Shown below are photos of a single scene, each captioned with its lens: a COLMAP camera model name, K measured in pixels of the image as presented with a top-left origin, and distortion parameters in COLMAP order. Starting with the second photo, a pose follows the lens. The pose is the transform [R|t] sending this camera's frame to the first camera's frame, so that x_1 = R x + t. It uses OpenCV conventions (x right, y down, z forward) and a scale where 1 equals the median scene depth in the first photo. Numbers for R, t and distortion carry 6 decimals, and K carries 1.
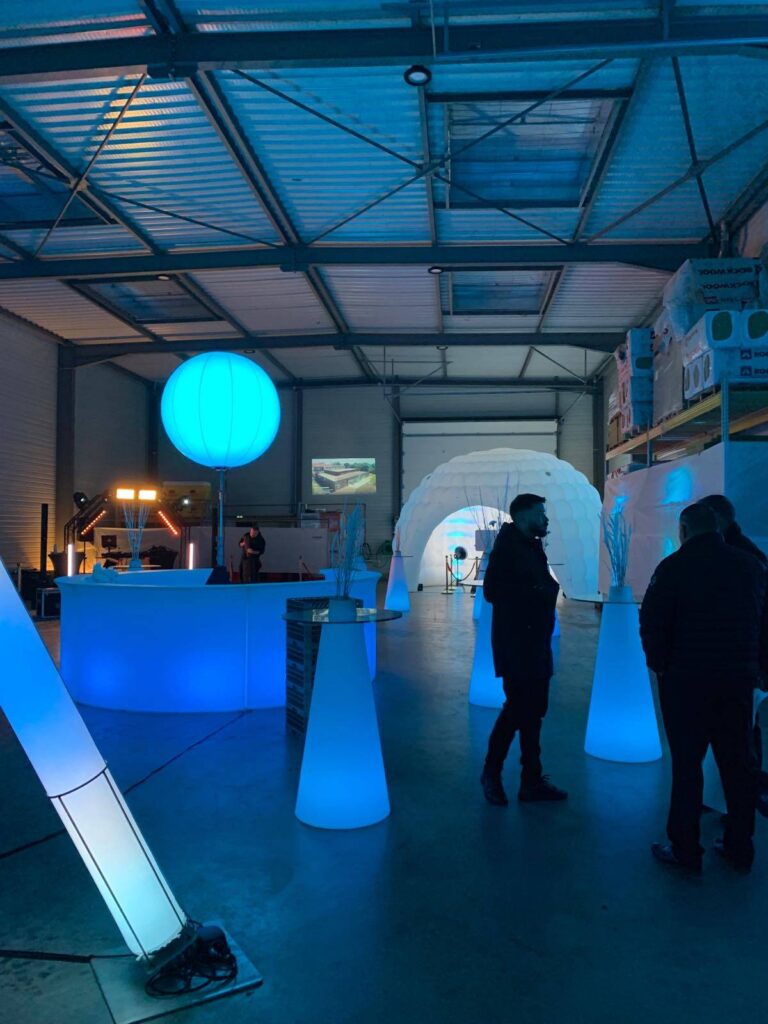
lens RADIAL K [[751.5, 0, 384.7], [0, 751.5, 497.2], [0, 0, 1]] dist [0.042446, -0.002646]
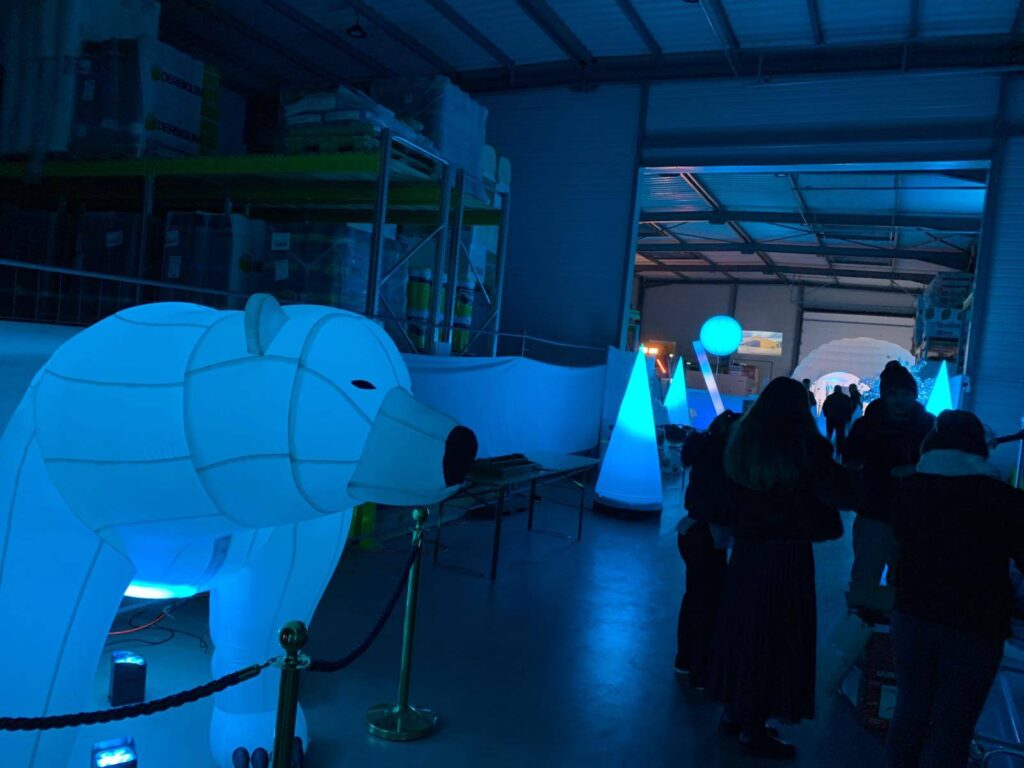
lens RADIAL K [[763.4, 0, 512.0], [0, 763.4, 384.0], [0, 0, 1]] dist [0.074086, -0.086749]
pose [[0.934738, 0.095474, -0.342270, 0.024580], [-0.071131, 0.994007, 0.083011, -0.051136], [0.348144, -0.053247, 0.935928, -0.876819]]
